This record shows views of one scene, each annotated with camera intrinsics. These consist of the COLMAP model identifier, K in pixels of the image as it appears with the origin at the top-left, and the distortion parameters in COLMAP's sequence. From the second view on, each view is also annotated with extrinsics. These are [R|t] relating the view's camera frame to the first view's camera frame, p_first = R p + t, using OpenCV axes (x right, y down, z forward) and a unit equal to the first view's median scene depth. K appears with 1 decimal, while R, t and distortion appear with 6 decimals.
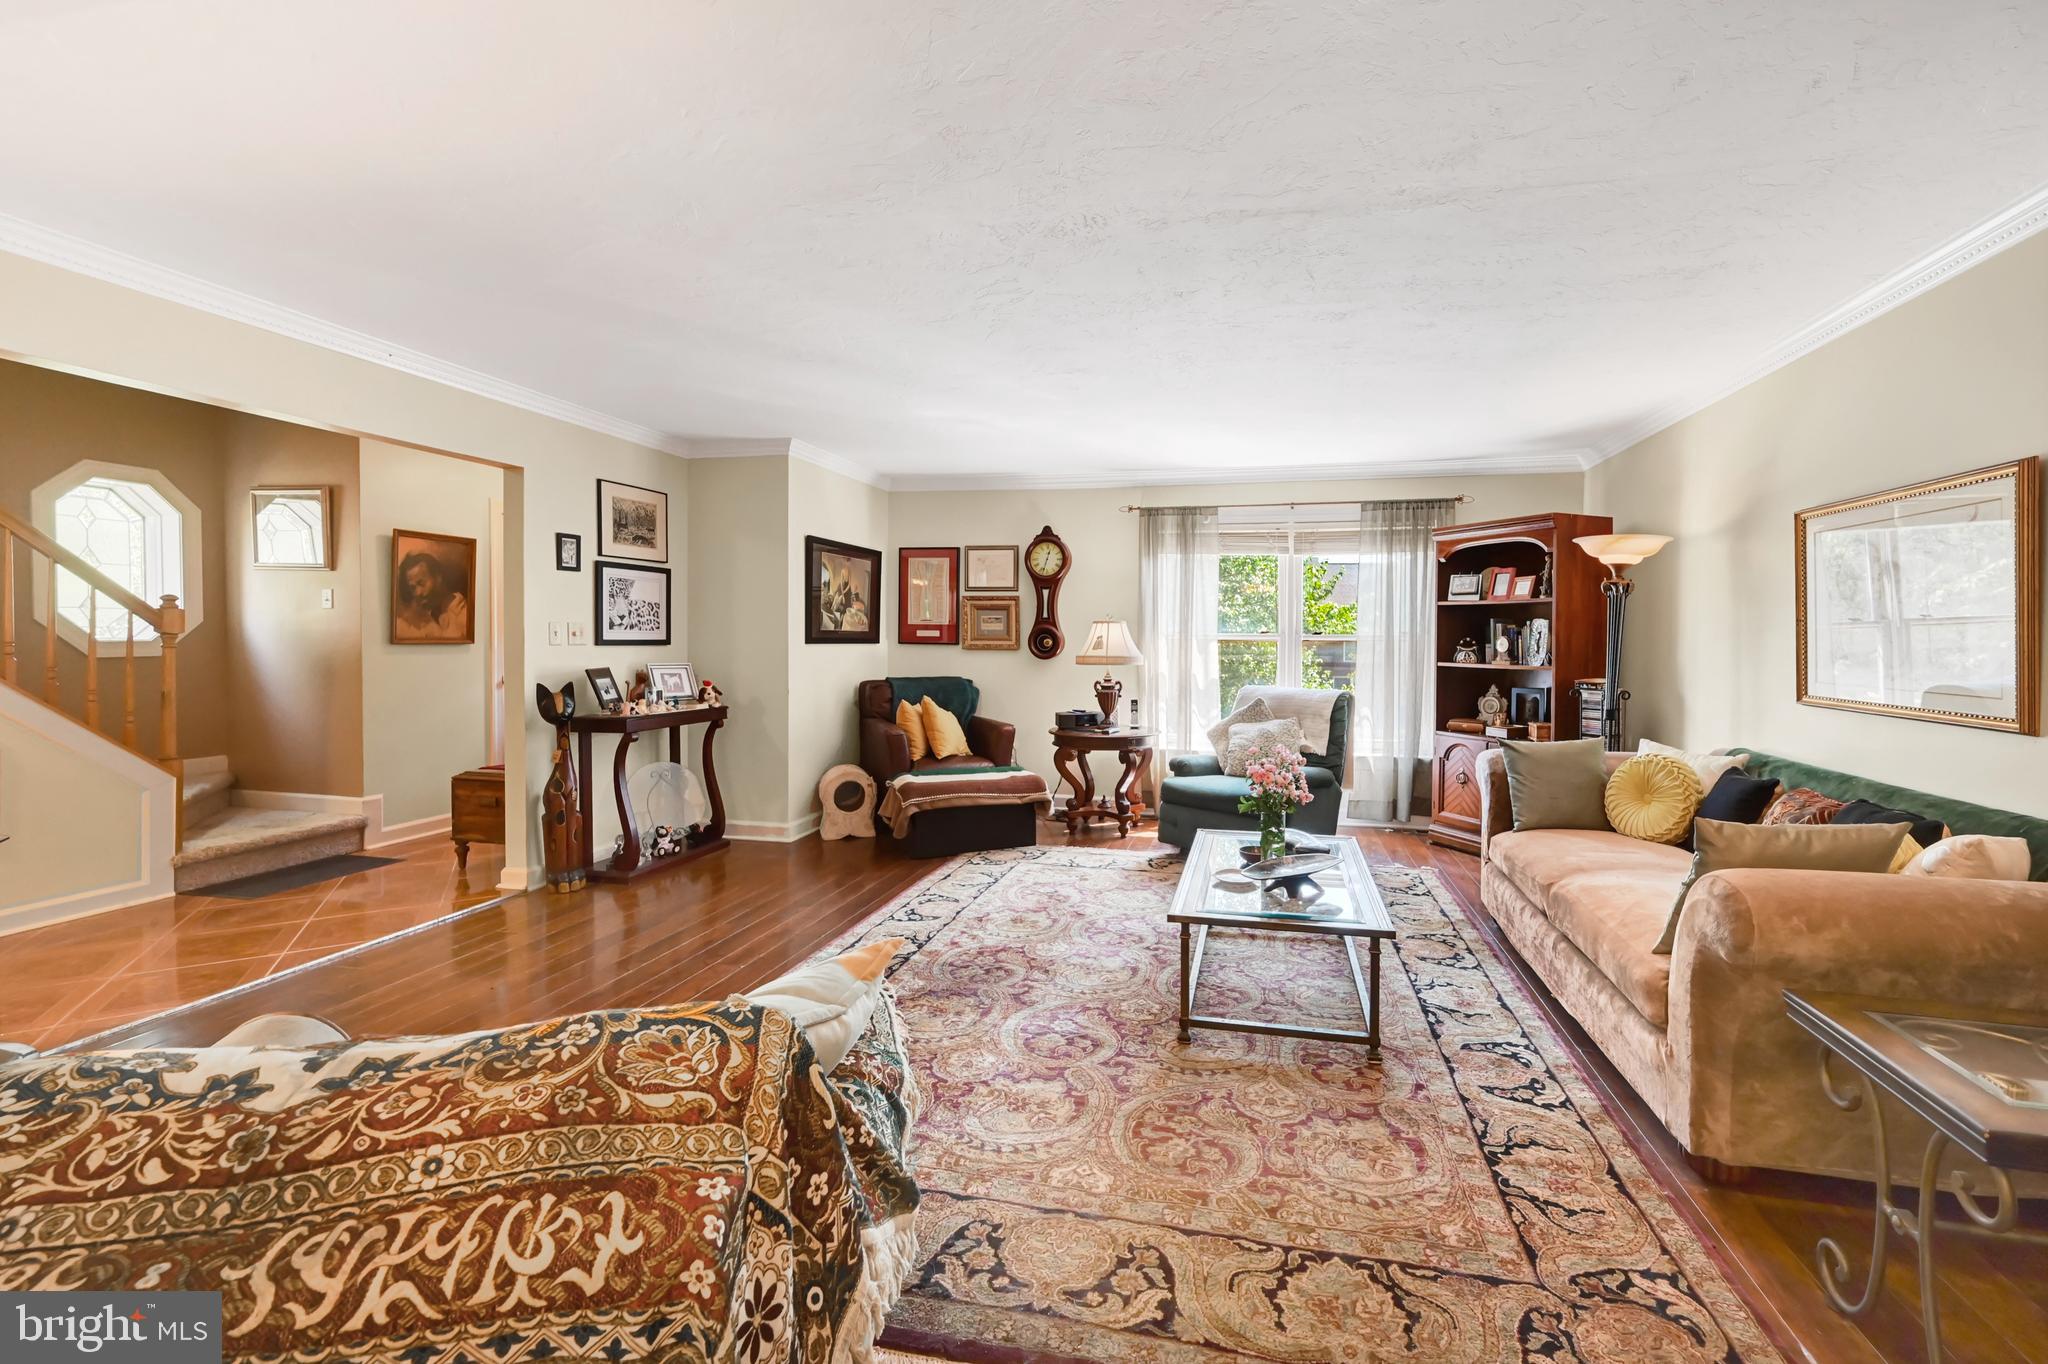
lens RADIAL K [[846.5, 0, 1089.8], [0, 846.5, 655.9], [0, 0, 1]] dist [0.000218, 0.000078]
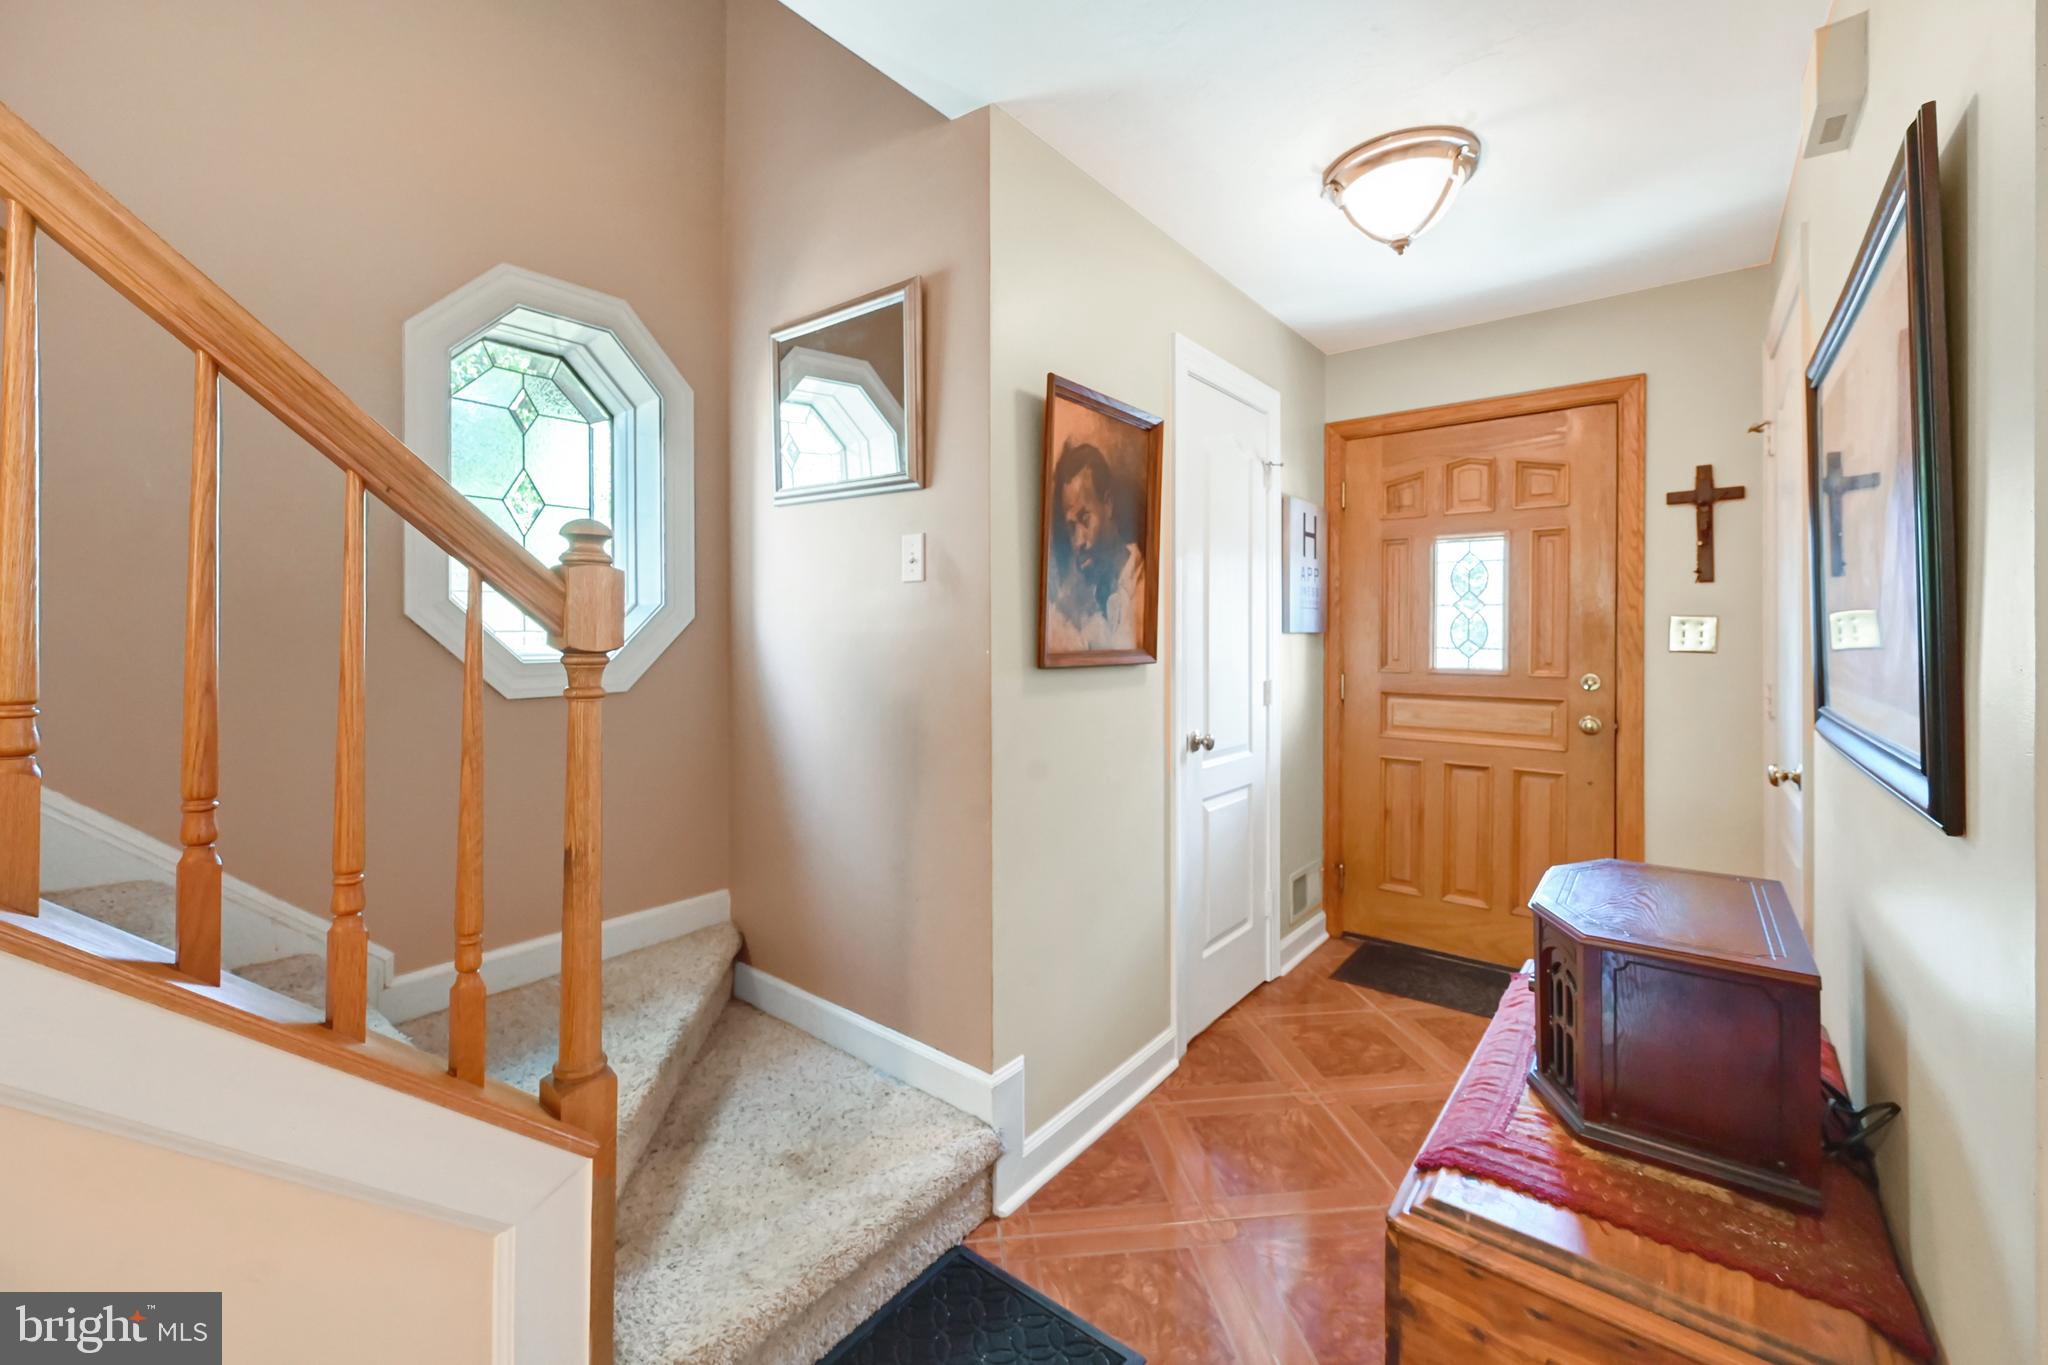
lens RADIAL K [[830.6, 0, 1030.6], [0, 830.6, 632.4], [0, 0, 1]] dist [0.001331, 0.000201]
pose [[0.898587, -0.010919, -0.438659, -0.651695], [-0.001246, 0.999623, -0.027434, -0.019843], [0.438793, 0.025199, 0.898235, 0.643162]]
